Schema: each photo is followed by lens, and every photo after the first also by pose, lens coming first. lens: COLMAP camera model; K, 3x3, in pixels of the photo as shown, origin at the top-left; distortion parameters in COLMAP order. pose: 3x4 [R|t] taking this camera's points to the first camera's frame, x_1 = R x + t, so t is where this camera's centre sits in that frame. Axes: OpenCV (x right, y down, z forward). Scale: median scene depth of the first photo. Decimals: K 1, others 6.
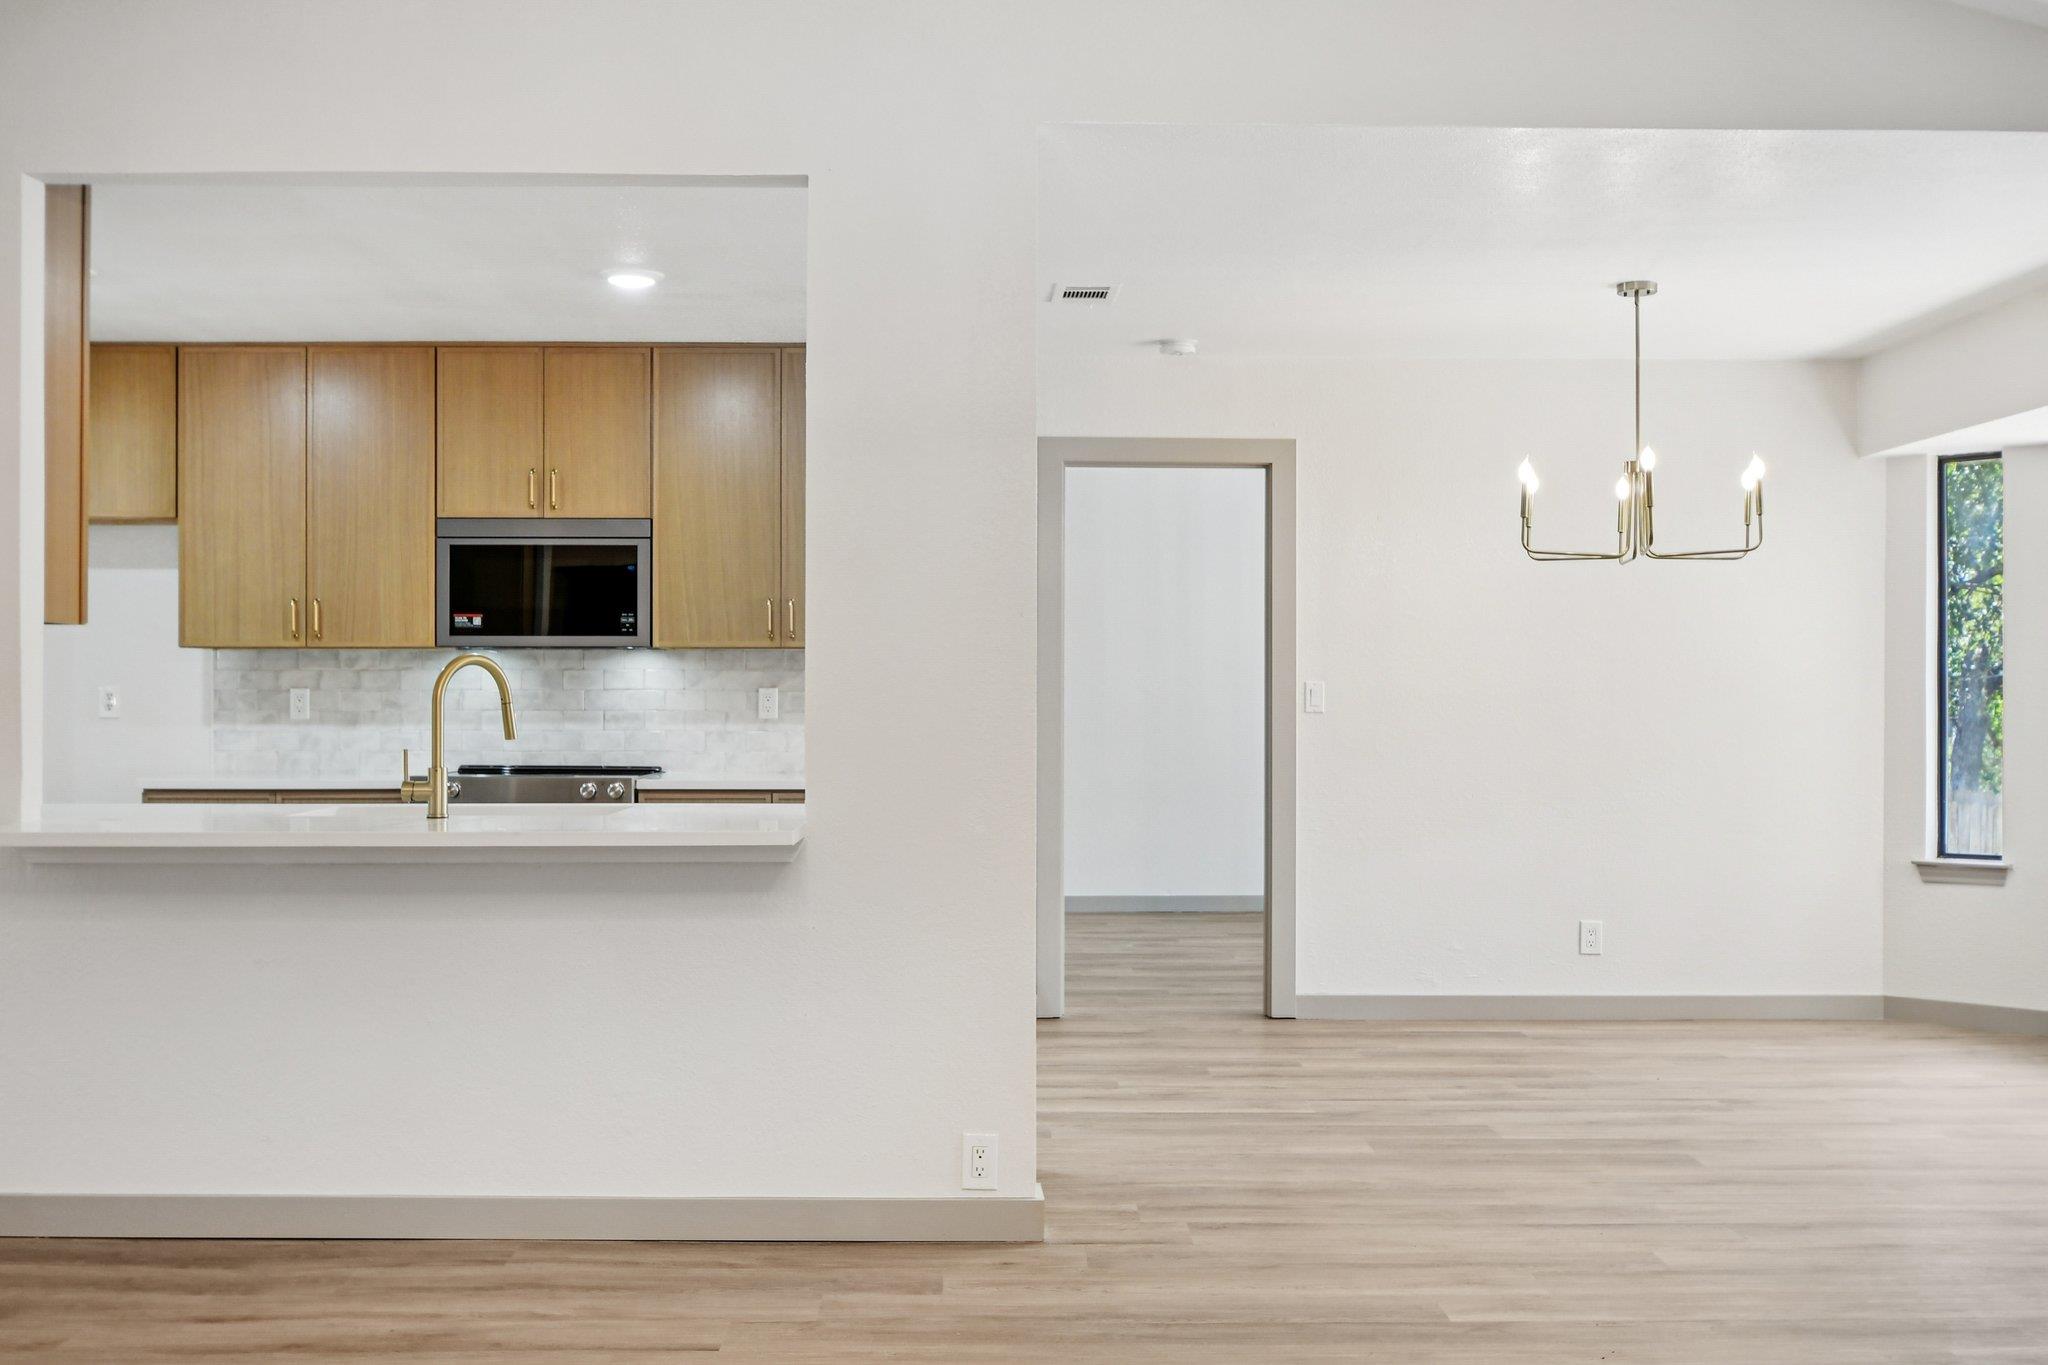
lens RADIAL K [[2069.5, 0, 1024.0], [0, 2069.5, 682.5], [0, 0, 1]] dist [-0.005859, 0.014855]
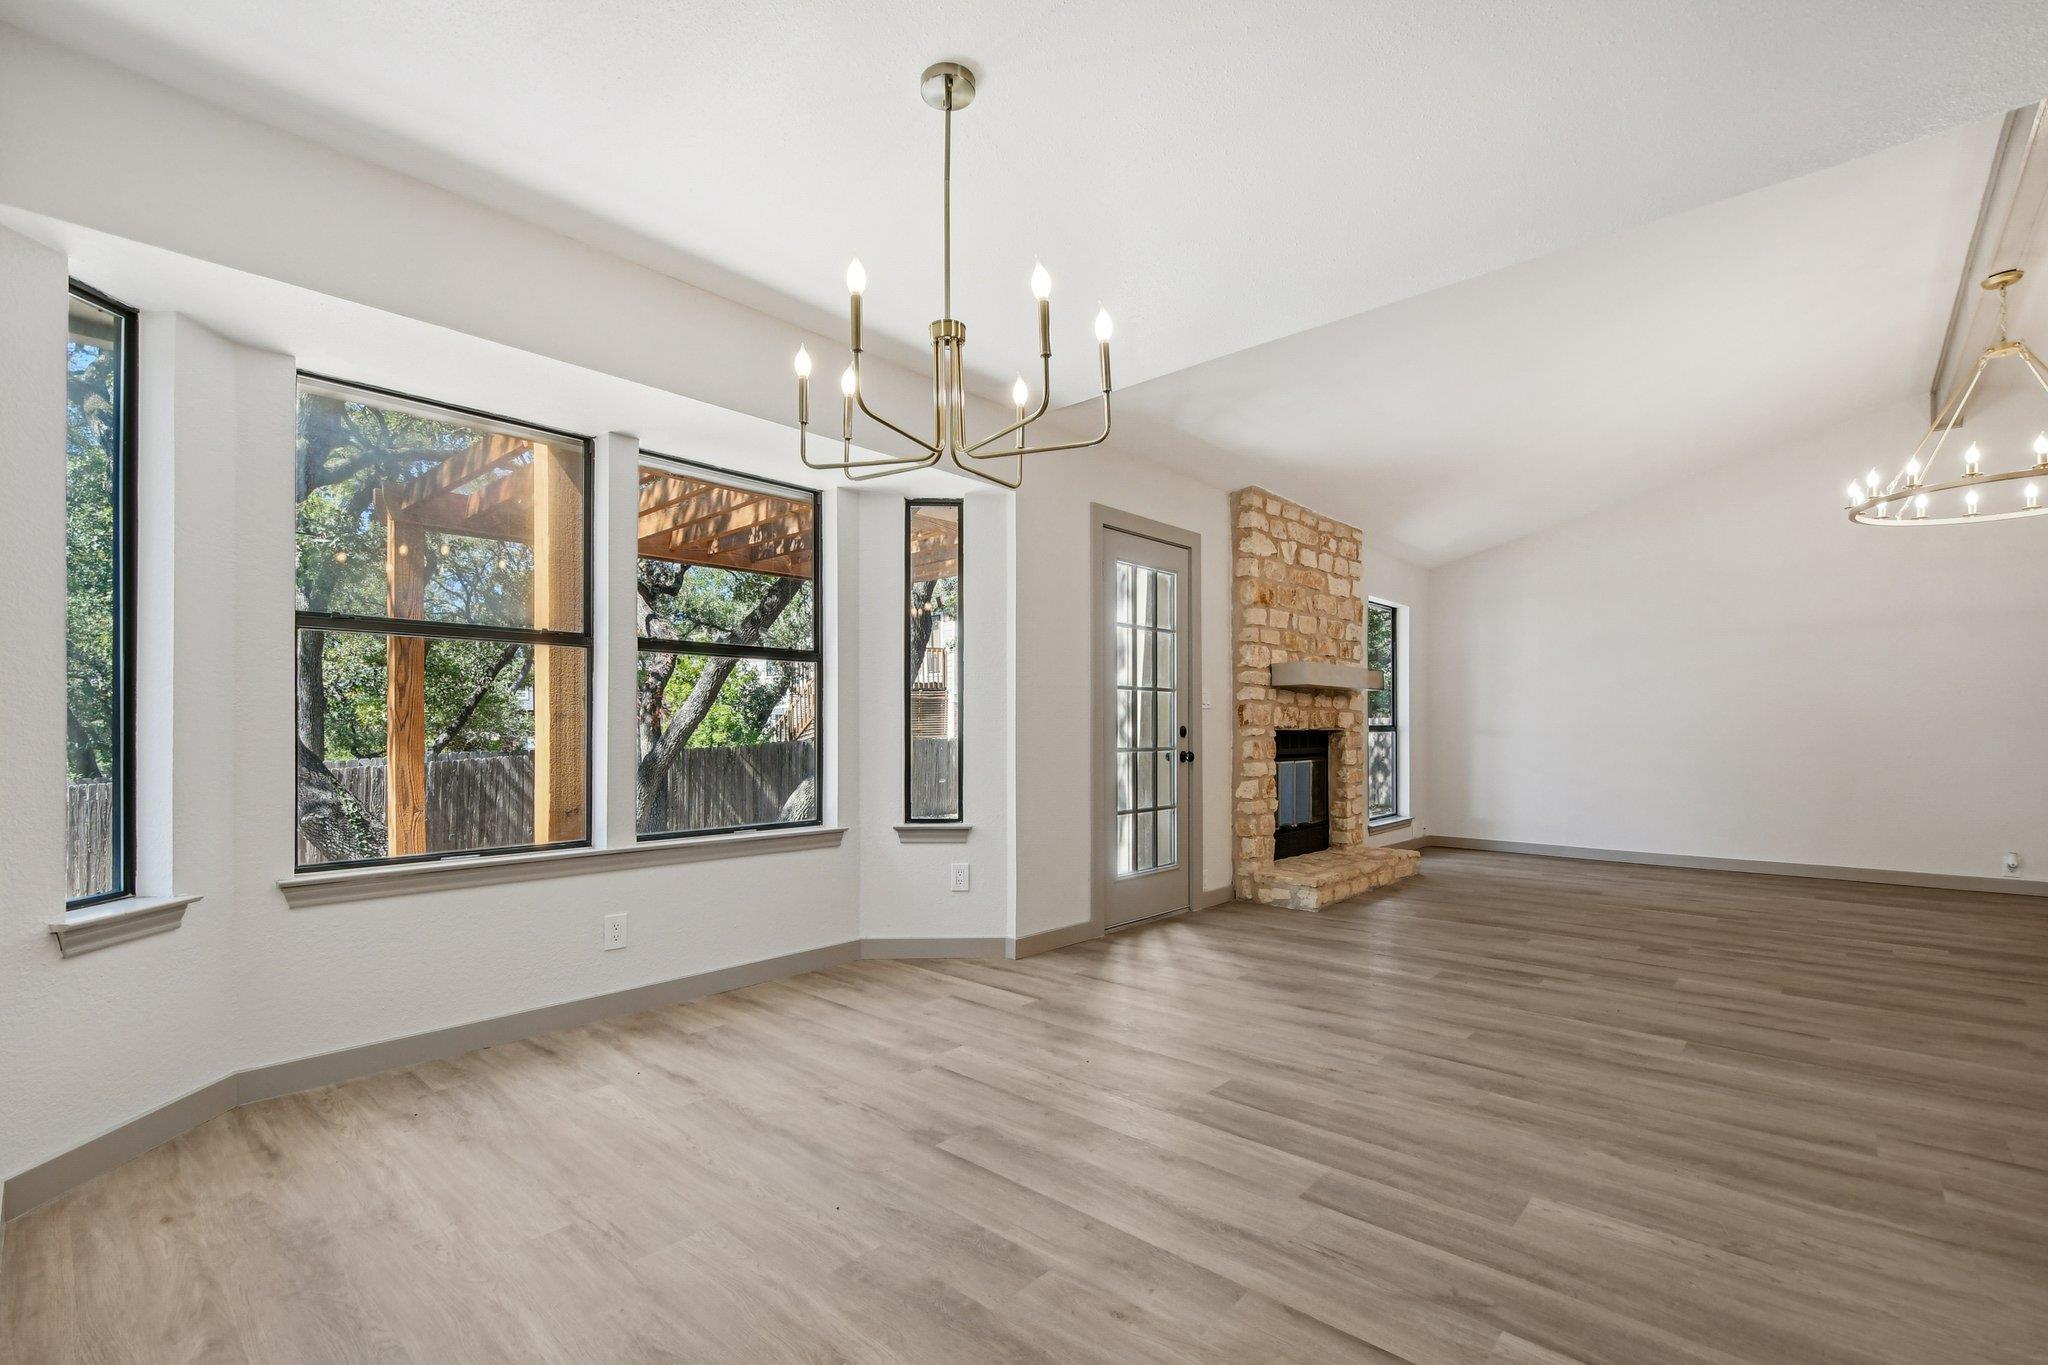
lens RADIAL K [[904.0, 0, 1014.6], [0, 904.0, 728.1], [0, 0, 1]] dist [0.000859, -0.000566]
pose [[-0.727912, 0.000606, 0.685670, 0.050871], [-0.003938, 0.999979, -0.005065, 0.029368], [-0.685659, -0.006387, -0.727895, 0.999528]]
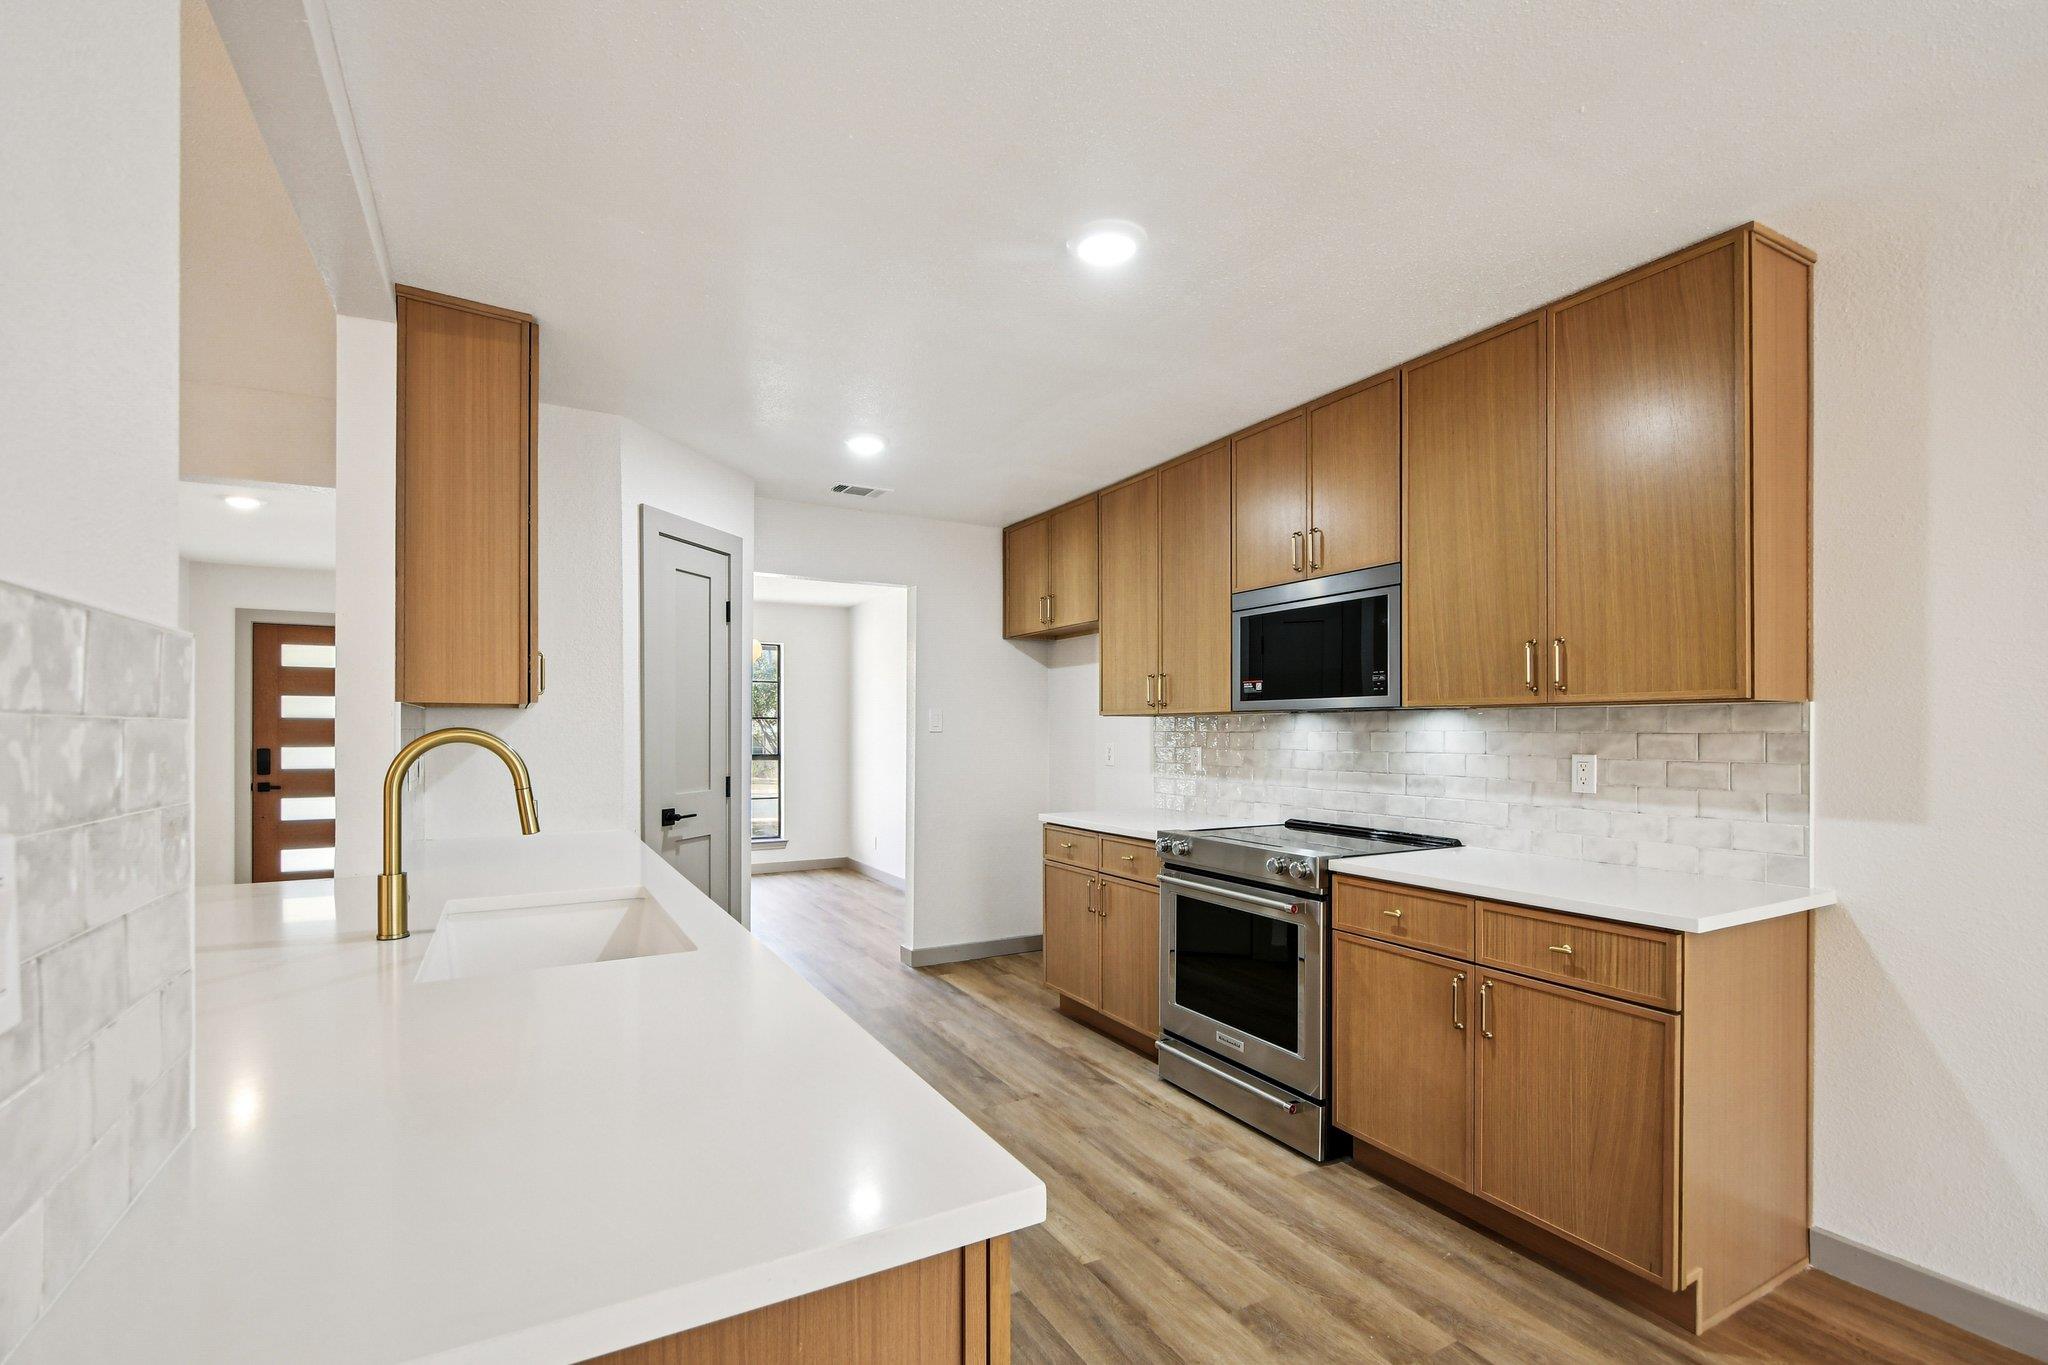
lens RADIAL K [[901.8, 0, 1006.2], [0, 901.8, 731.3], [0, 0, 1]] dist [0.002046, -0.006186]
pose [[0.465820, -0.000325, -0.884879, 0.080019], [0.004588, 0.999987, 0.002048, -0.008003], [0.884868, -0.005014, 0.465816, 0.643551]]
